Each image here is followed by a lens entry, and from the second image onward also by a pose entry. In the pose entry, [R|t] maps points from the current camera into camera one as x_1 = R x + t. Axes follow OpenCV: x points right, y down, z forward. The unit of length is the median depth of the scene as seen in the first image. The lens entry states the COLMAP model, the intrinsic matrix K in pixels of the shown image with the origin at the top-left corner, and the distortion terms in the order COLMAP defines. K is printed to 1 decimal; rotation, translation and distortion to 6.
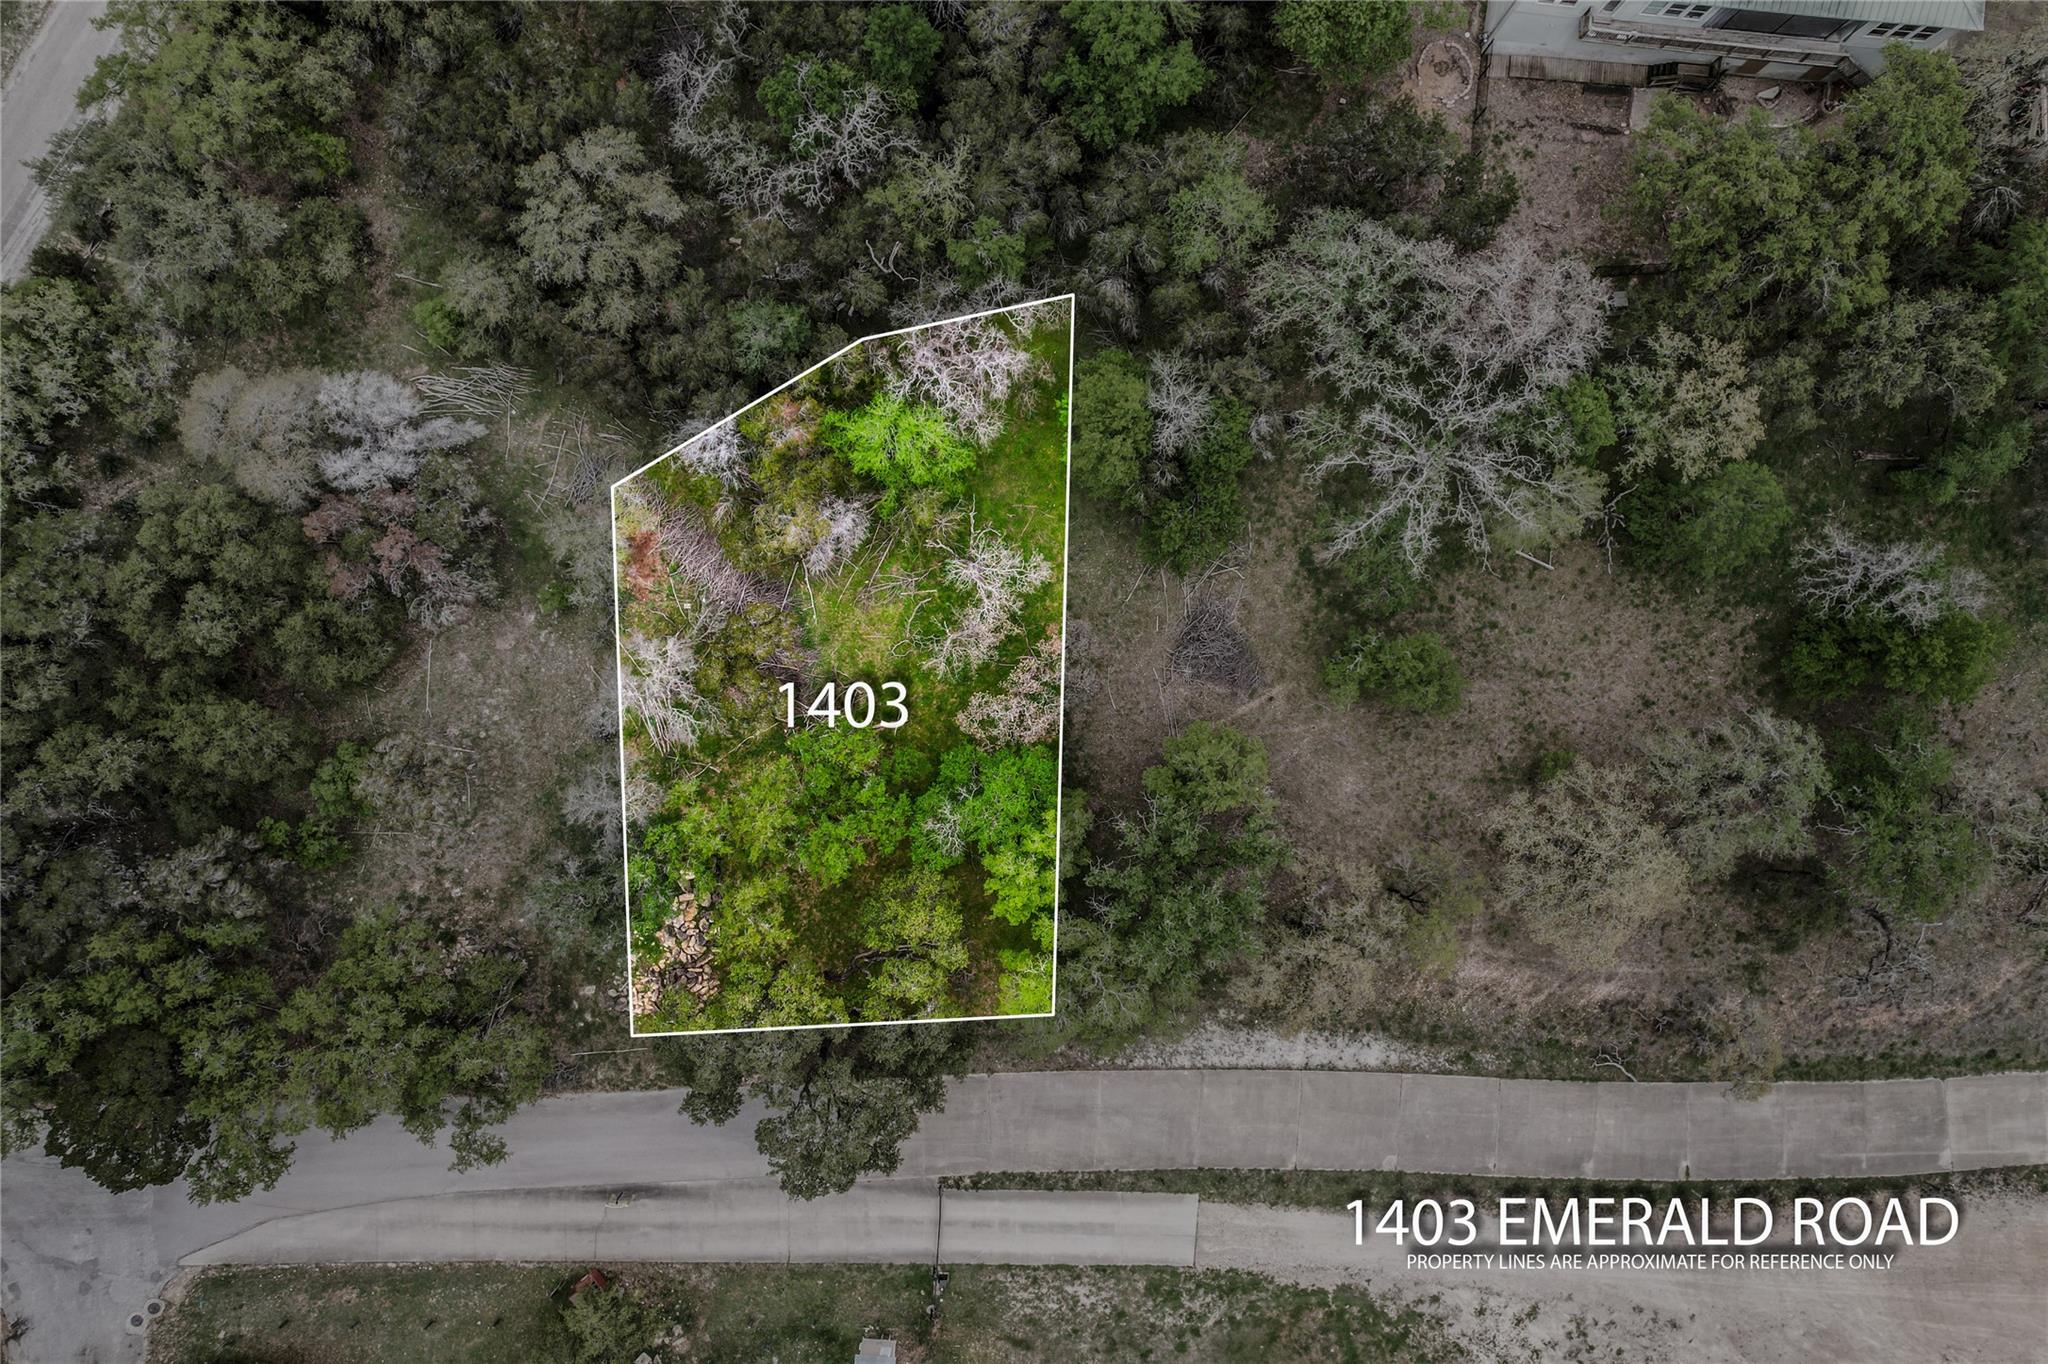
lens RADIAL K [[1319.0, 0, 1028.5], [0, 1319.0, 684.4], [0, 0, 1]] dist [-0.081035, 0.078670]
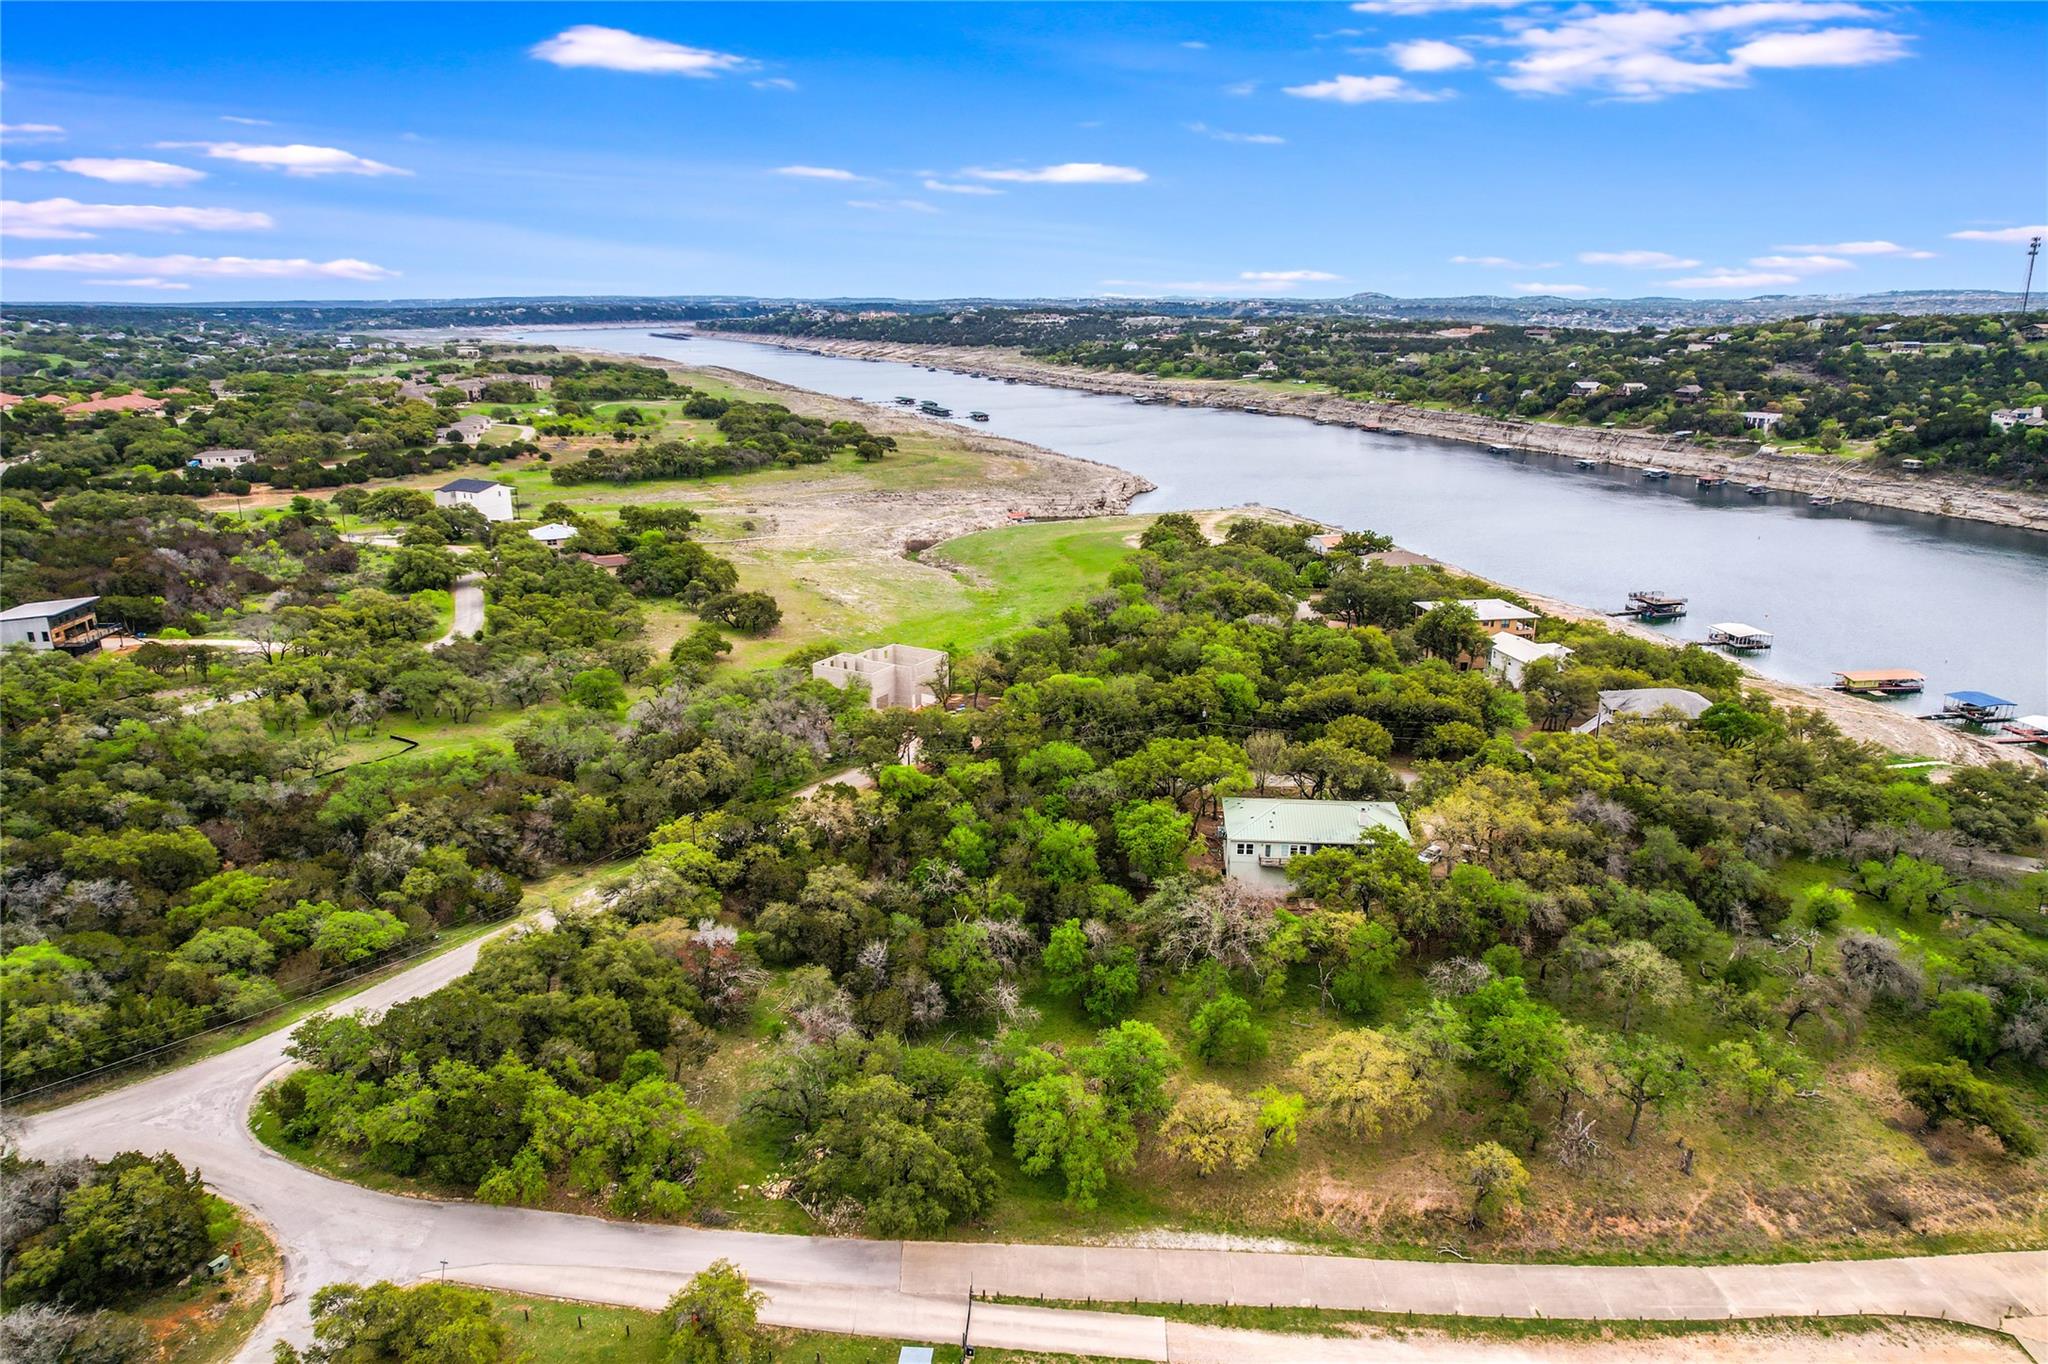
lens RADIAL K [[1319.0, 0, 1028.5], [0, 1319.0, 684.4], [0, 0, 1]] dist [-0.081035, 0.078670]
pose [[0.999870, -0.014030, 0.007981, -0.009102], [0.011487, 0.271110, -0.962480, 1.484942], [0.011340, 0.962446, 0.271236, 0.023369]]
